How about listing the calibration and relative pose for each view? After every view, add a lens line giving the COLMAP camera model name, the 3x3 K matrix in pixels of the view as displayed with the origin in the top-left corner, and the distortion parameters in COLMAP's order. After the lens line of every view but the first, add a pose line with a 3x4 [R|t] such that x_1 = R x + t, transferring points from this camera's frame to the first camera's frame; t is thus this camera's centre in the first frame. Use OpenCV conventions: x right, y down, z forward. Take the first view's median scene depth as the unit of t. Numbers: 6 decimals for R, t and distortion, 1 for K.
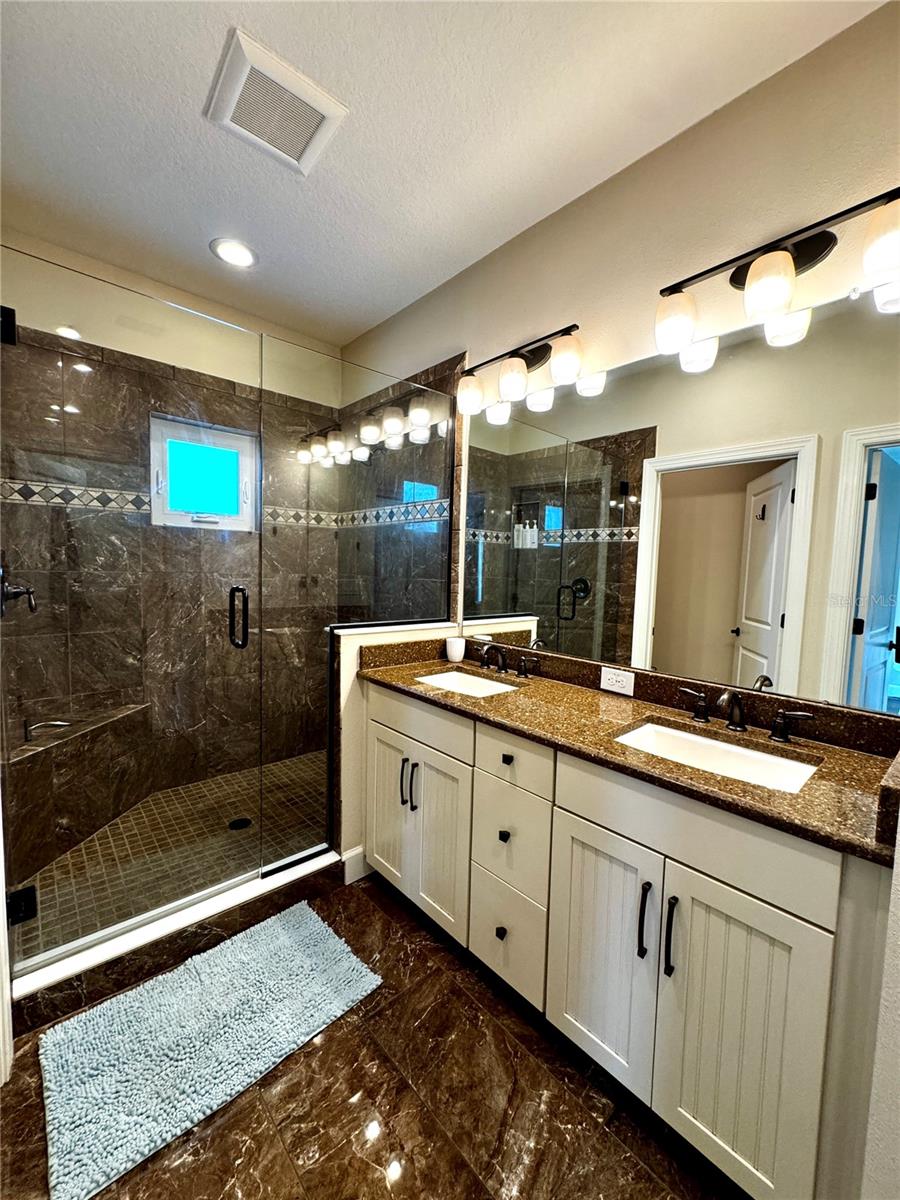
lens RADIAL K [[481.3, 0, 450.9], [0, 481.3, 599.1], [0, 0, 1]] dist [-0.003352, -0.000105]
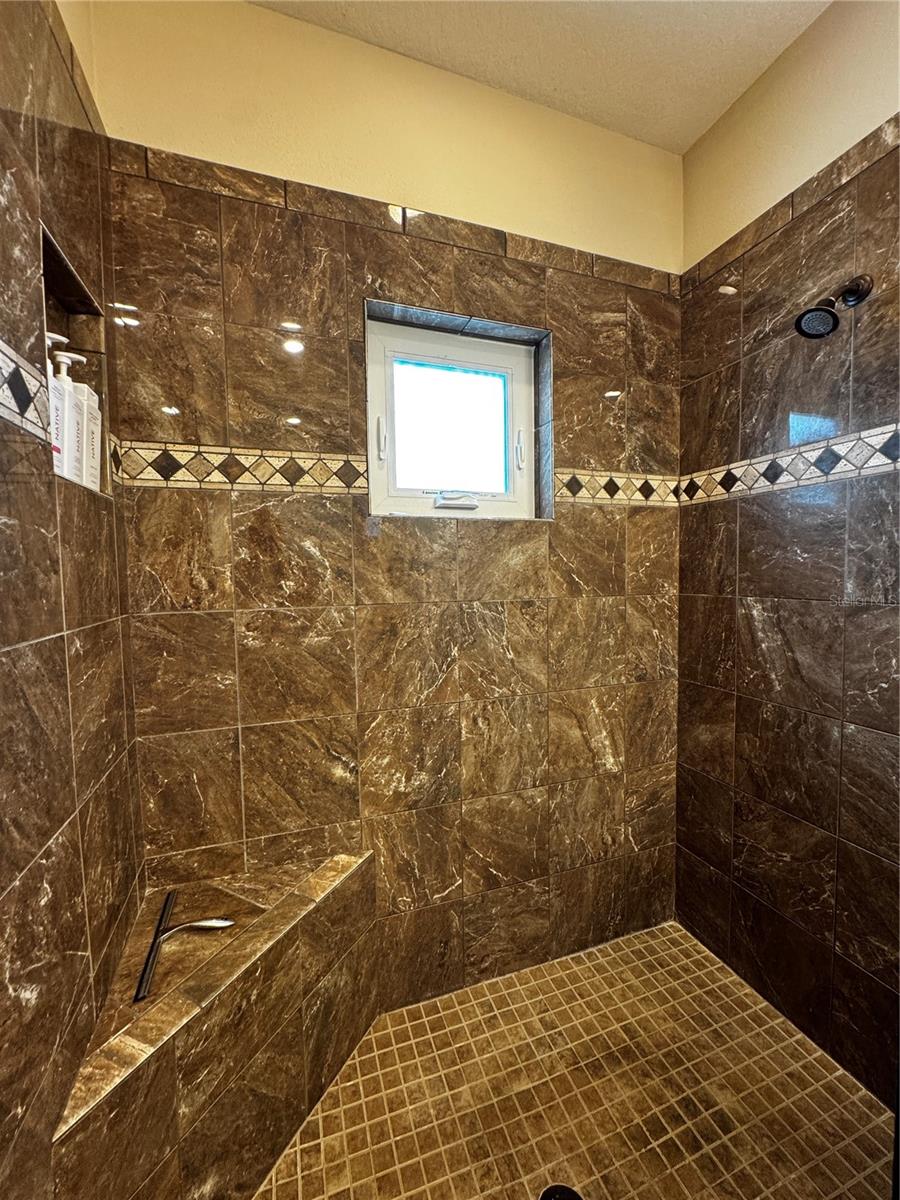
lens RADIAL K [[481.3, 0, 450.9], [0, 481.3, 599.1], [0, 0, 1]] dist [-0.003352, -0.000105]
pose [[0.923715, -0.017022, -0.382703, -0.335333], [0.013186, 0.999833, -0.012646, -0.054309], [0.382854, 0.006635, 0.923785, 0.538045]]
